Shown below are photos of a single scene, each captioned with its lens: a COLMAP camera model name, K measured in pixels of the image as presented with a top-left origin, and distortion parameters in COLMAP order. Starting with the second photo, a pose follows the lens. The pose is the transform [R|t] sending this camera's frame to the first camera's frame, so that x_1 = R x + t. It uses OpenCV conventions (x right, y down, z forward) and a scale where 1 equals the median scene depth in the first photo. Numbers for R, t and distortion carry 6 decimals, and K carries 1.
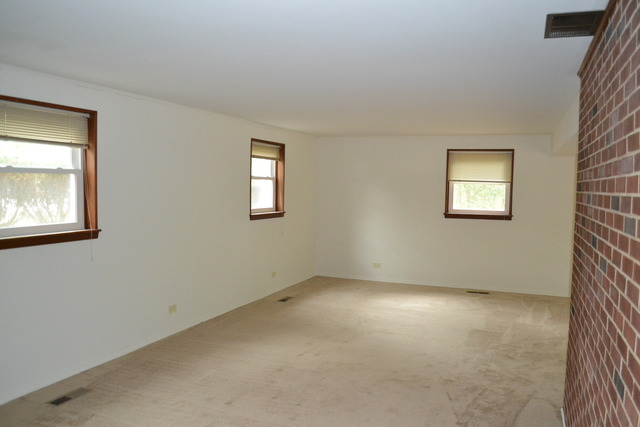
lens RADIAL K [[519.8, 0, 319.9], [0, 519.8, 213.4], [0, 0, 1]] dist [-0.061091, -0.013383]
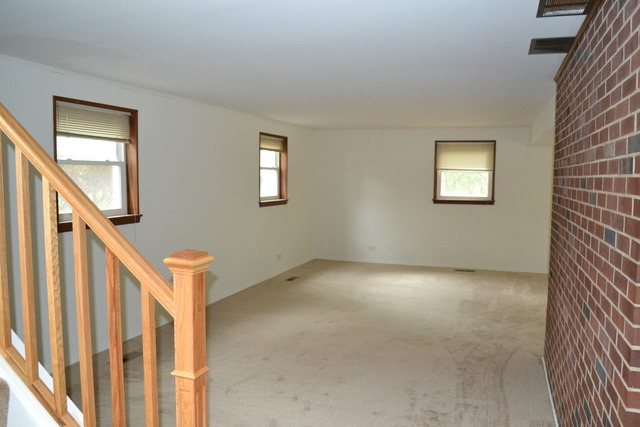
lens RADIAL K [[519.8, 0, 319.4], [0, 519.8, 213.6], [0, 0, 1]] dist [-0.061091, -0.013383]
pose [[0.999082, -0.012092, 0.041093, -0.082150], [0.011347, 0.999768, 0.018316, 0.012642], [-0.041305, -0.017832, 0.998987, -0.153592]]
